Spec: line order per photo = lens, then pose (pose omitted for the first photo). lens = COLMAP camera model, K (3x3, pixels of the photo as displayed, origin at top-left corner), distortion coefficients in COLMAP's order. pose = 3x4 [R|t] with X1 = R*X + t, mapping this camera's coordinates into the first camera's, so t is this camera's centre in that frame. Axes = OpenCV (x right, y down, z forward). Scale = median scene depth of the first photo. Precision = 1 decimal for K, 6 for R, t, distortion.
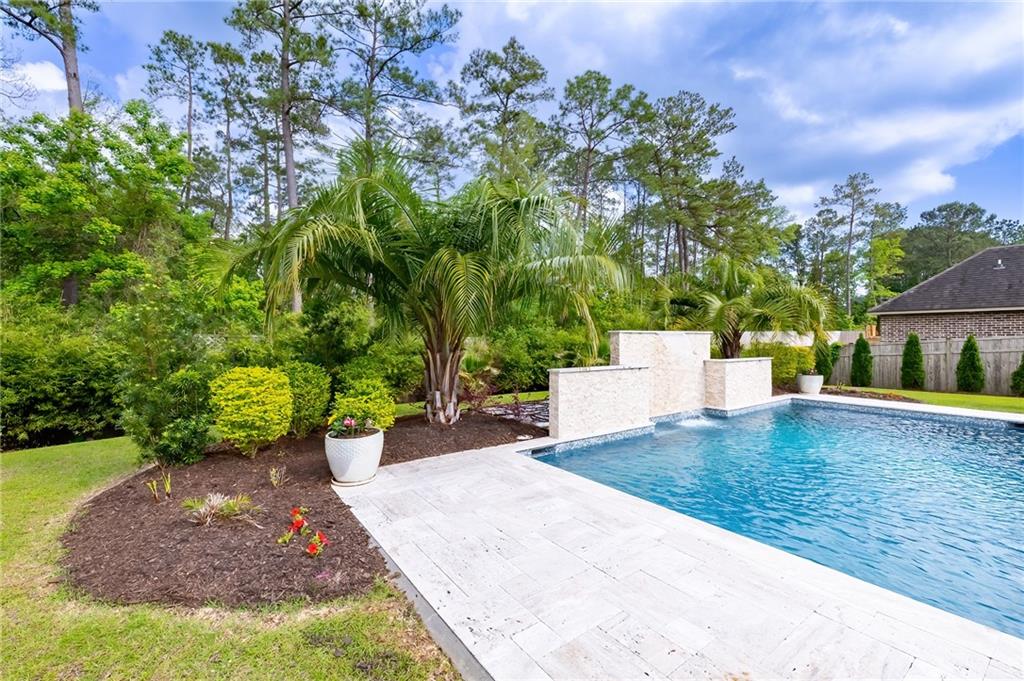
lens RADIAL K [[433.3, 0, 516.0], [0, 433.3, 334.2], [0, 0, 1]] dist [0.003189, 0.000373]
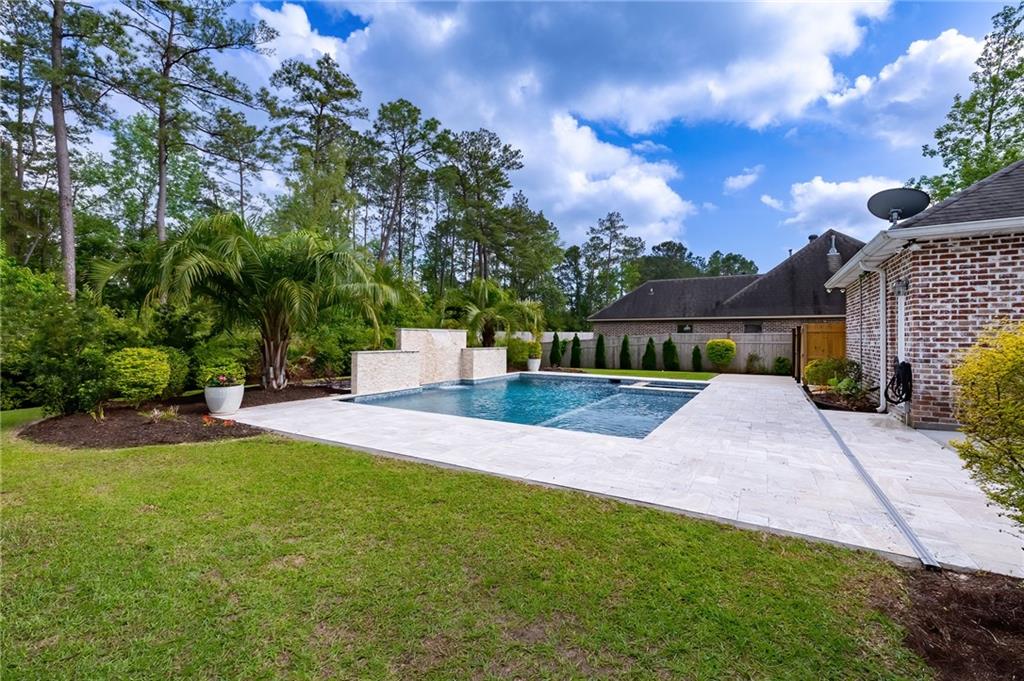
lens RADIAL K [[433.3, 0, 516.0], [0, 433.3, 334.2], [0, 0, 1]] dist [0.003189, 0.000373]
pose [[0.917389, 0.009046, 0.397889, -0.000868], [-0.009600, 0.999954, -0.000600, 0.002762], [-0.397876, -0.003269, 0.917433, -0.163533]]
